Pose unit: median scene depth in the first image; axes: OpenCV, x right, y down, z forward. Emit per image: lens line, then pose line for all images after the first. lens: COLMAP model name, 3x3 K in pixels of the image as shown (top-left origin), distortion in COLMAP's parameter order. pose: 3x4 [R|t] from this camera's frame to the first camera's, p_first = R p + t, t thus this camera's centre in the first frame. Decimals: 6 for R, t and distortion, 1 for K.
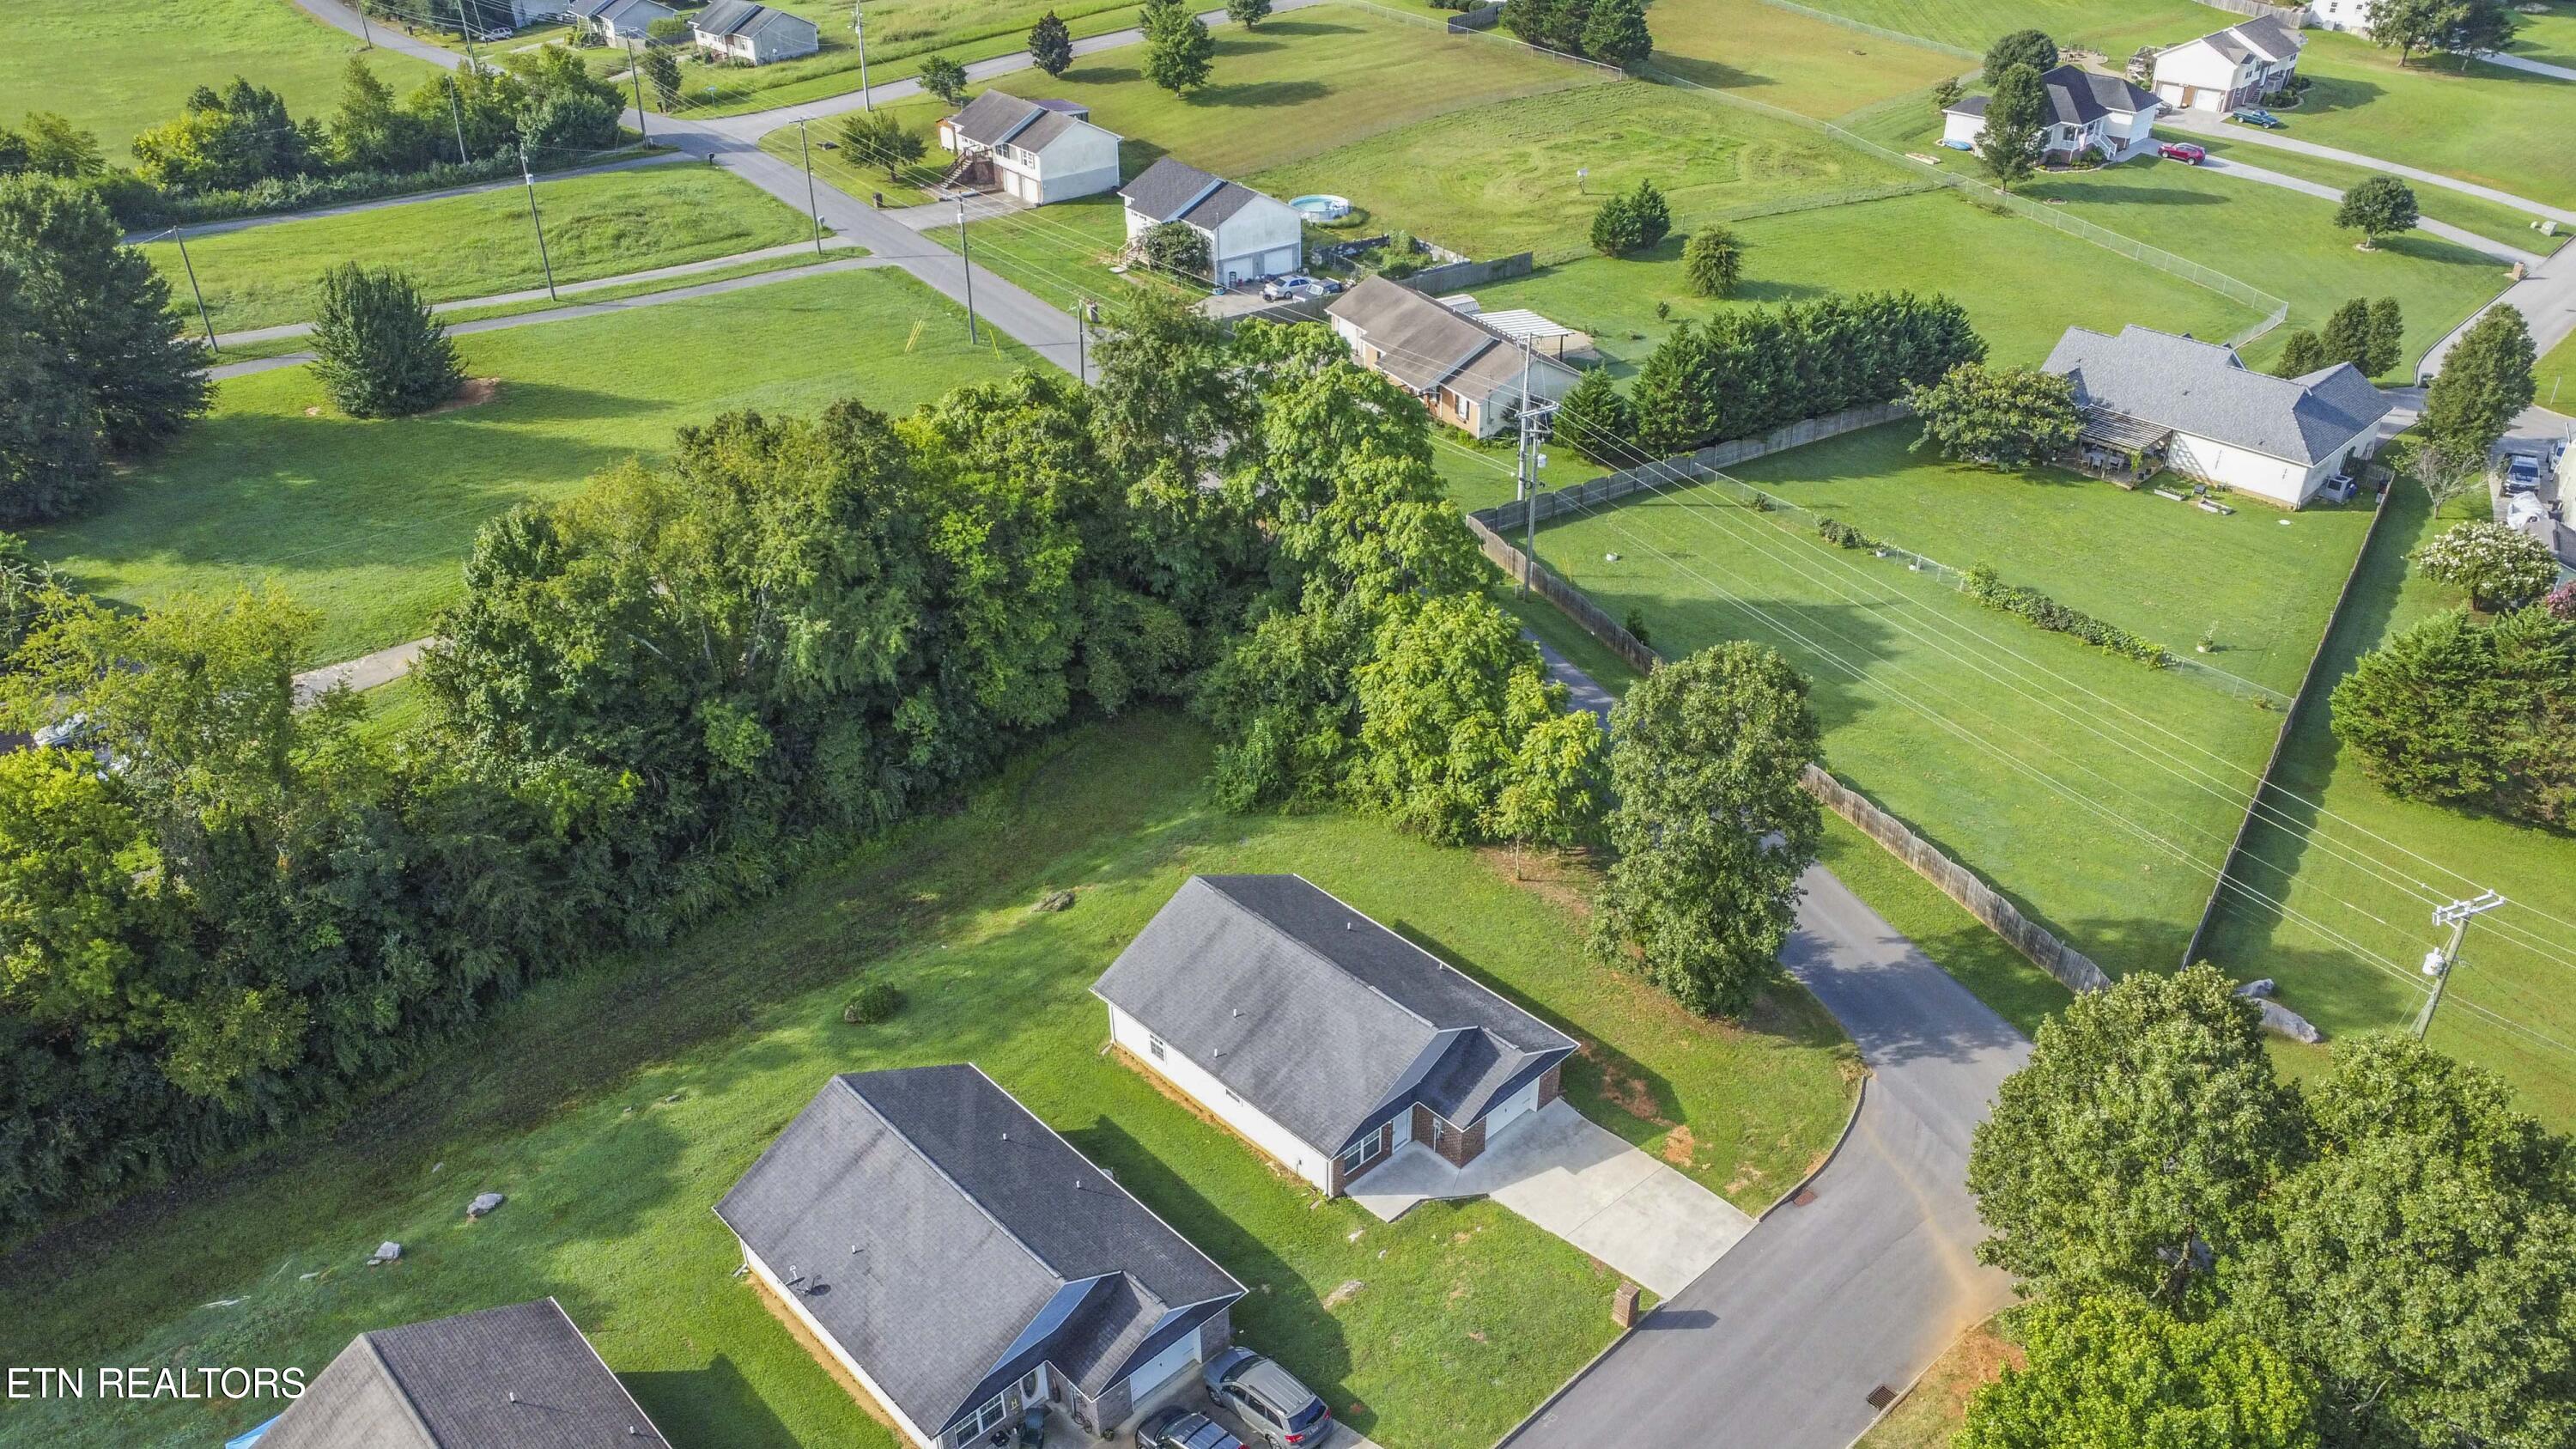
lens RADIAL K [[1907.0, 0, 1292.4], [0, 1907.0, 750.8], [0, 0, 1]] dist [-0.124934, 0.177726]
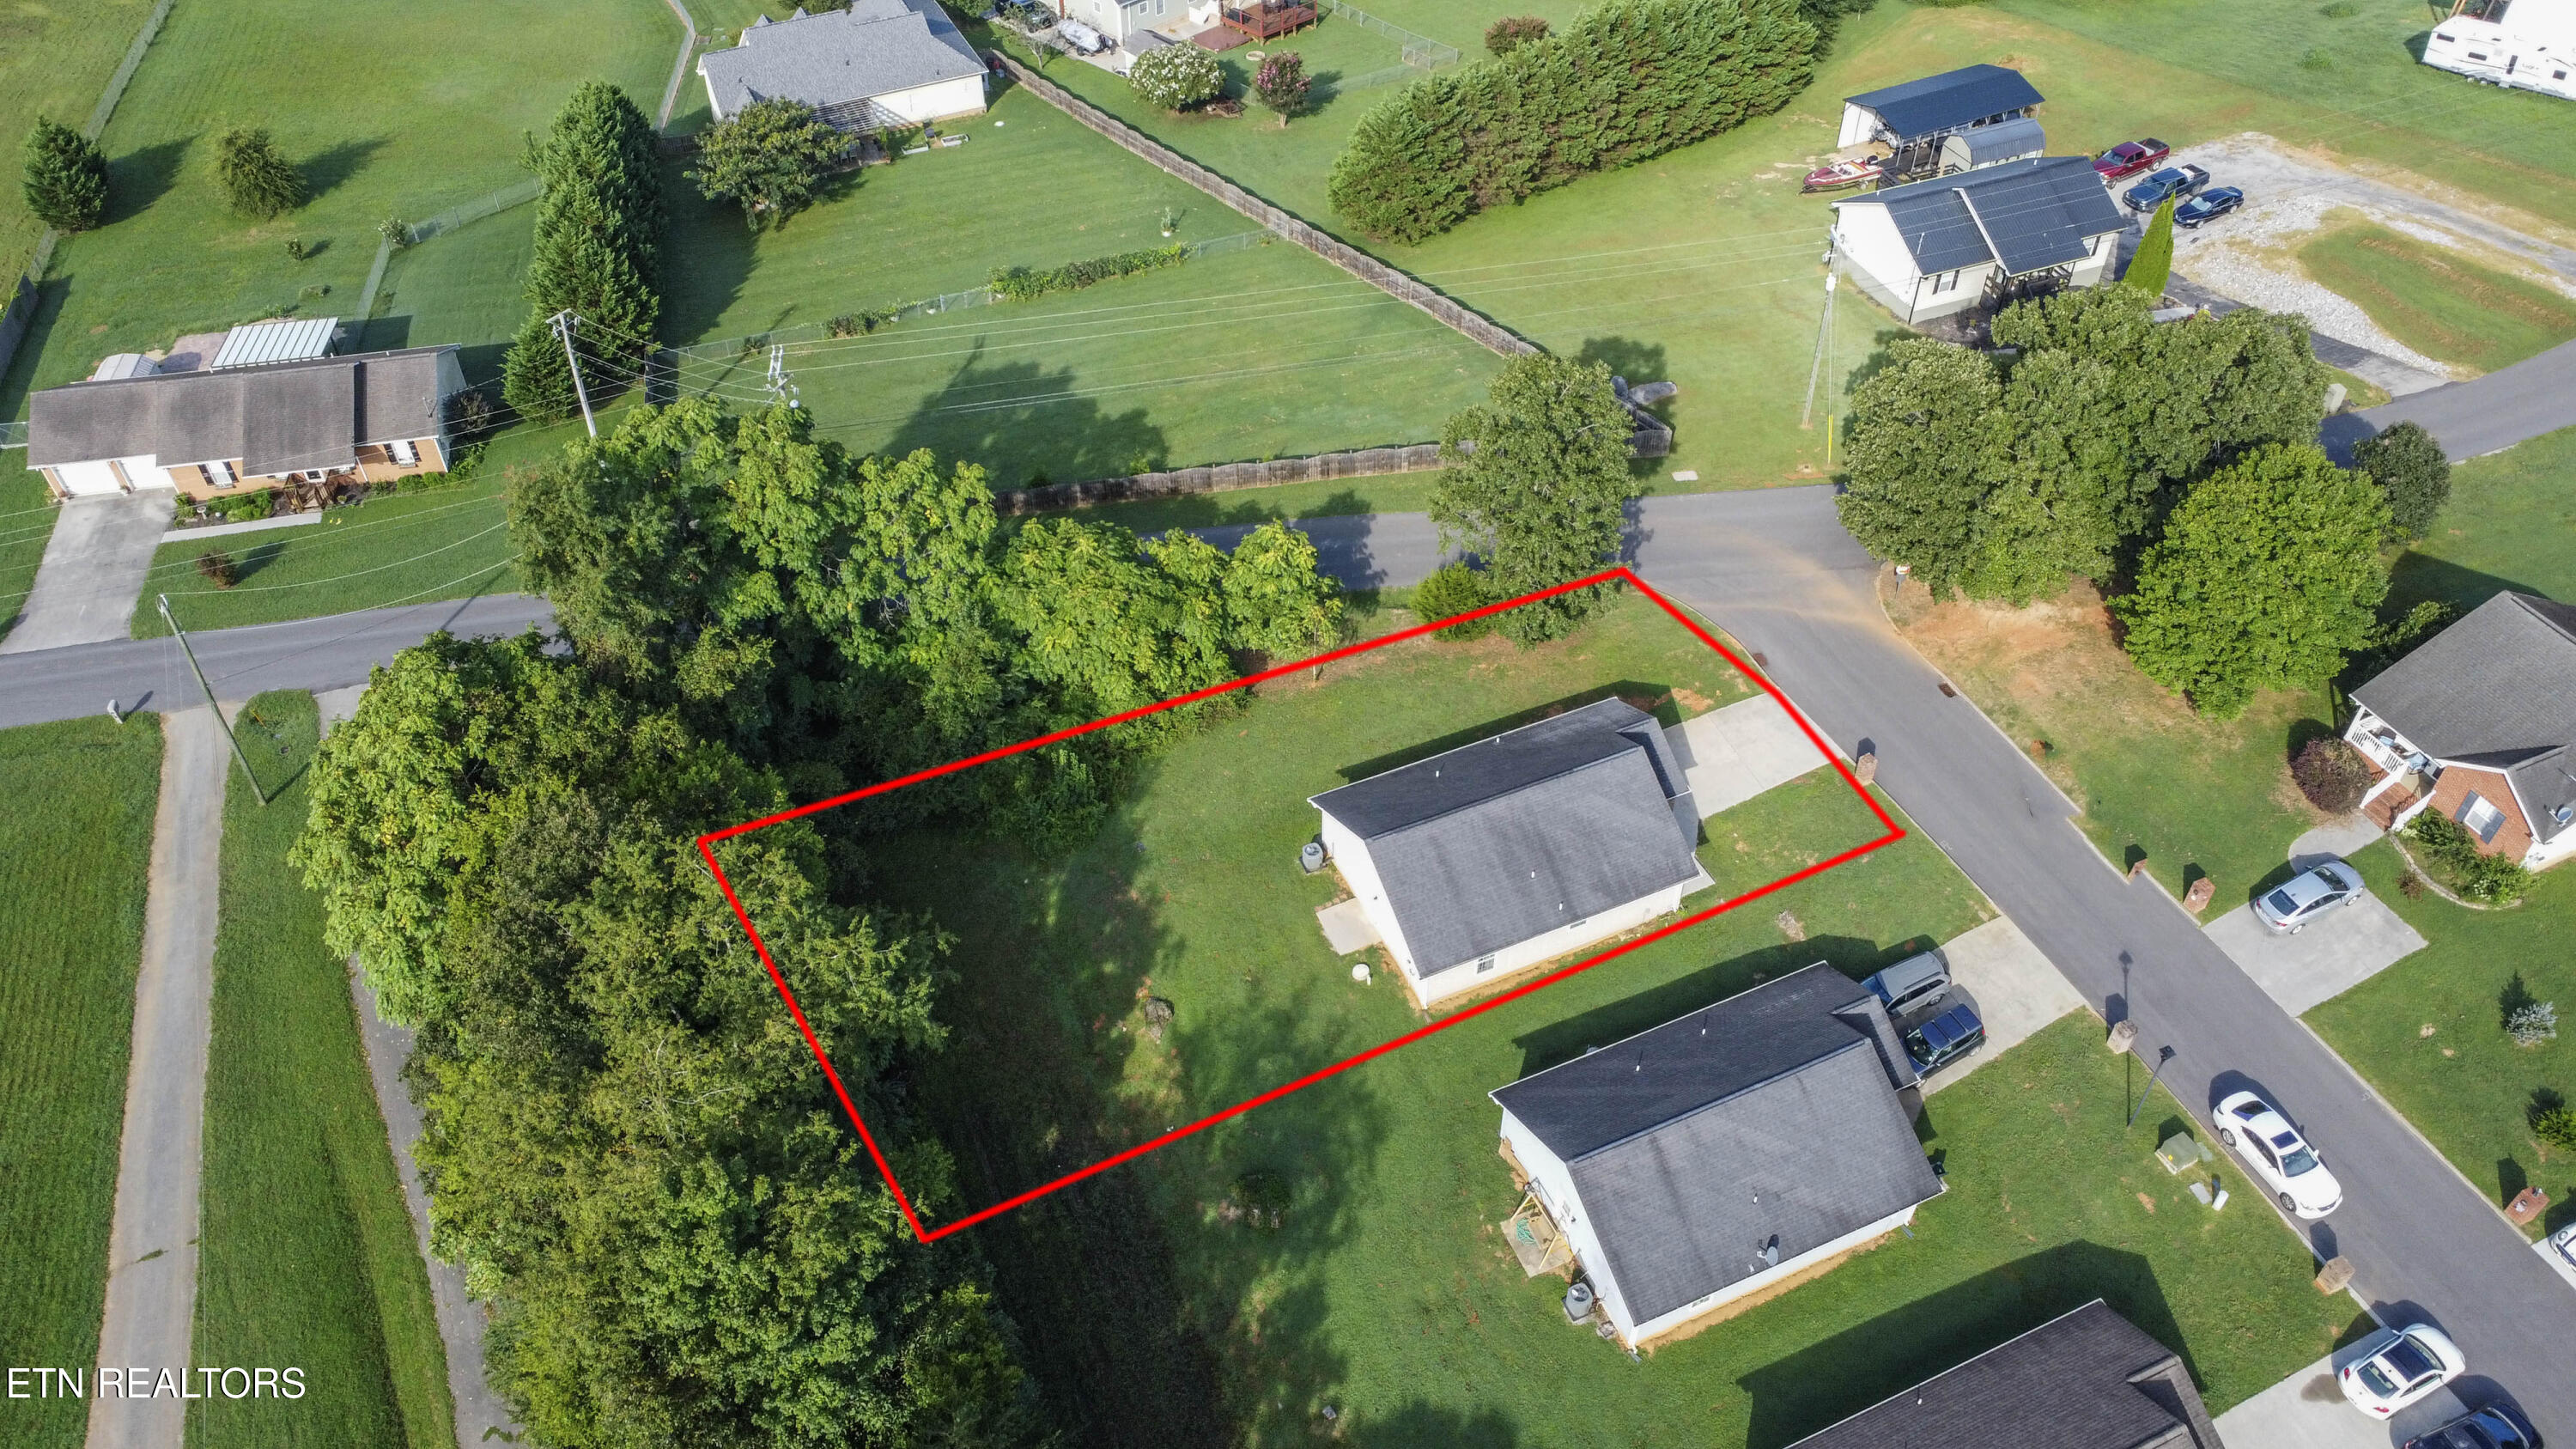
lens RADIAL K [[1920.8, 0, 1282.3], [0, 1920.8, 741.9], [0, 0, 1]] dist [-0.158997, 0.247627]
pose [[0.336880, -0.652167, 0.679110, -0.441625], [0.504275, 0.734074, 0.454799, -0.280527], [-0.795122, 0.189245, 0.576167, 0.261420]]
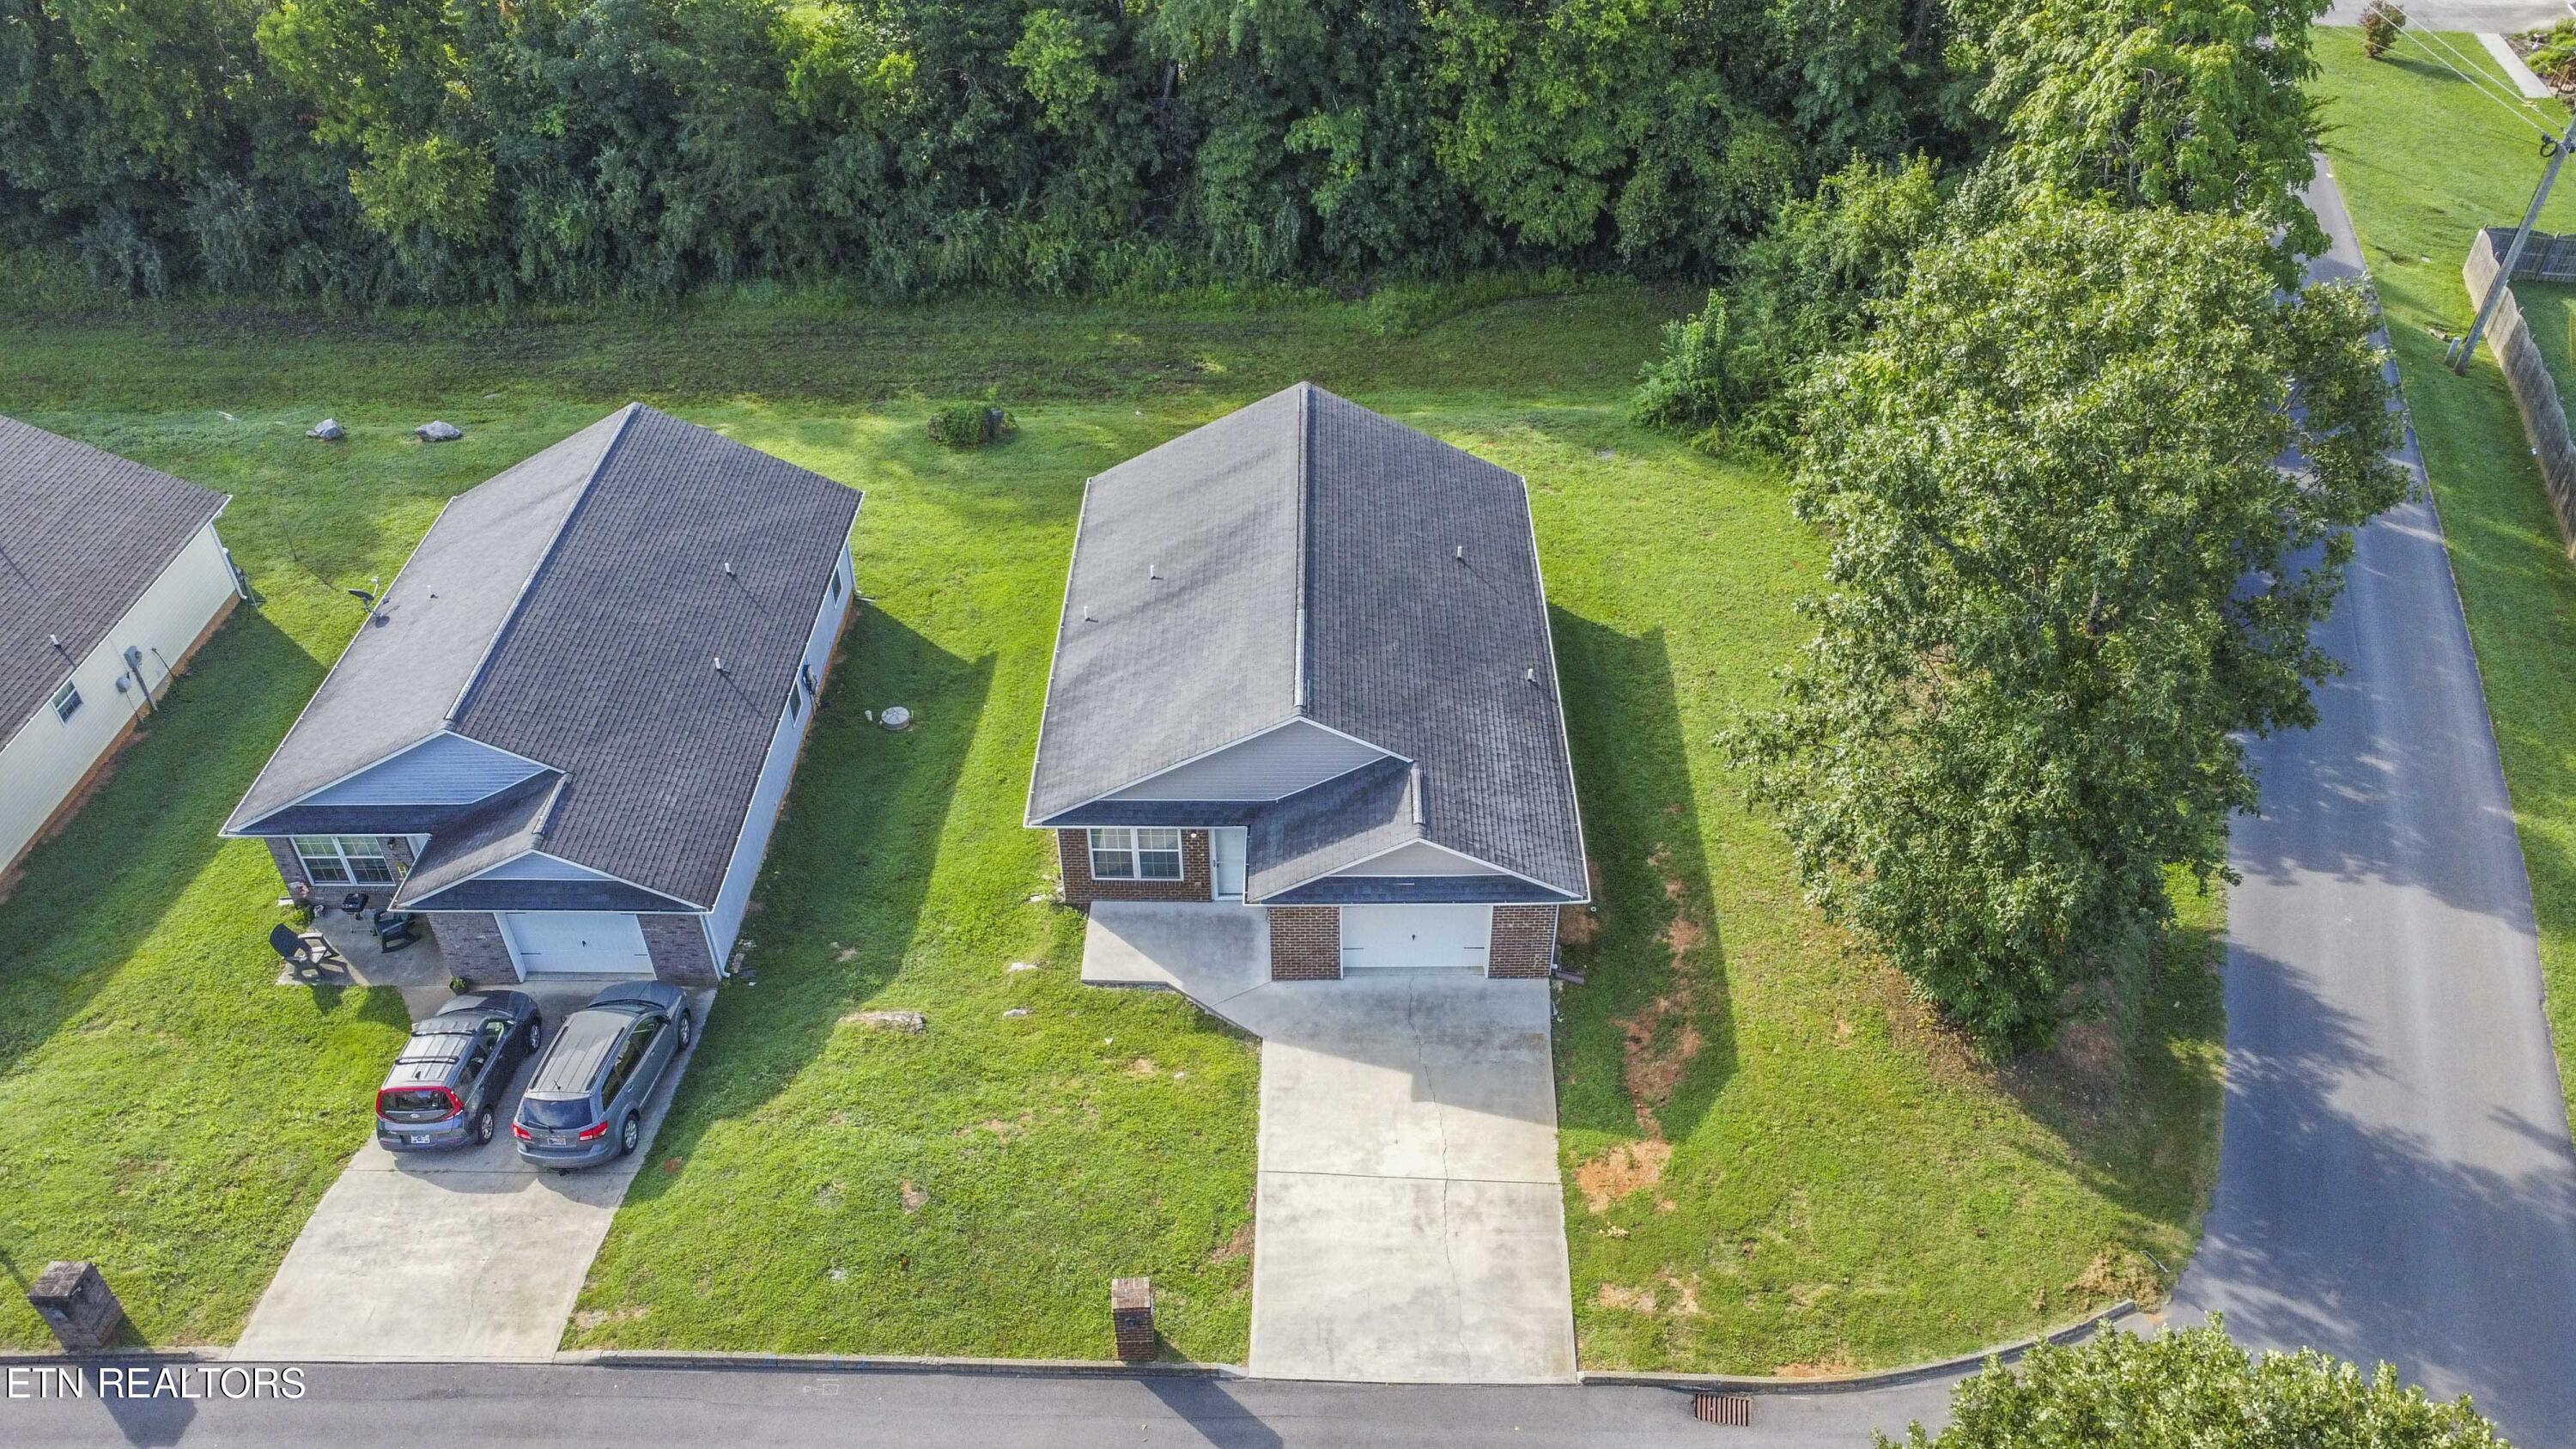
lens RADIAL K [[1932.5, 0, 1288.0], [0, 1932.5, 724.5], [0, 0, 1]] dist [-0.187536, 0.329560]
pose [[0.714773, 0.434112, -0.548312, 0.199696], [-0.370574, 0.900007, 0.229482, 0.014265], [0.593106, 0.039163, 0.804171, 0.305667]]
